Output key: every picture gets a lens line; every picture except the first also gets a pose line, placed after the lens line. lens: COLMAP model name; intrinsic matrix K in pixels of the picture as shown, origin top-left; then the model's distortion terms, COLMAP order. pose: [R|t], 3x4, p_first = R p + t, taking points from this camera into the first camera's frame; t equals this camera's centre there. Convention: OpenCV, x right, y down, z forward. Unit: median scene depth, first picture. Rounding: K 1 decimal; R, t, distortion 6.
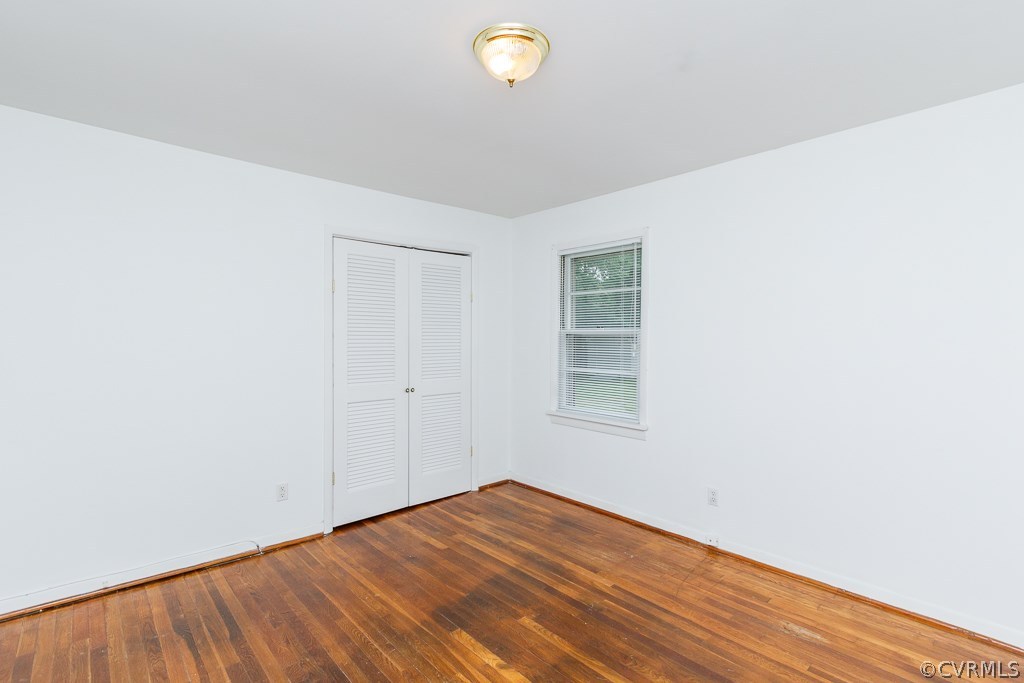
lens RADIAL K [[469.2, 0, 513.4], [0, 469.2, 338.7], [0, 0, 1]] dist [0.009736, -0.003006]
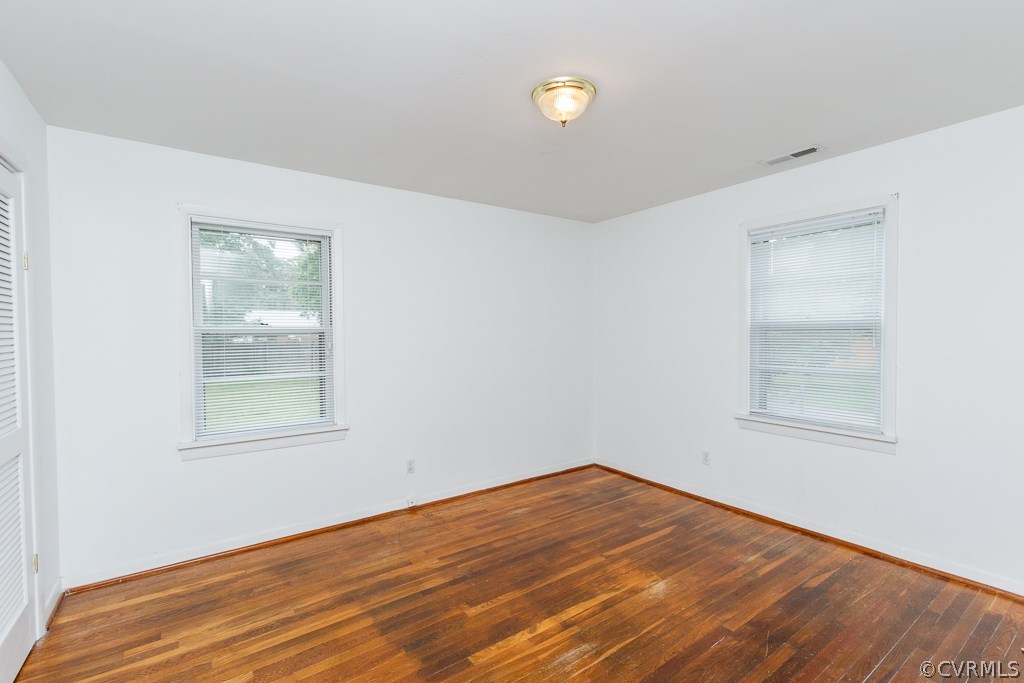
lens RADIAL K [[469.2, 0, 510.9], [0, 469.2, 341.8], [0, 0, 1]] dist [0.009736, -0.003006]
pose [[0.124259, -0.029205, 0.991820, -0.779693], [0.003759, 0.999573, 0.028963, -0.020579], [-0.992243, 0.000129, 0.124315, 0.628143]]
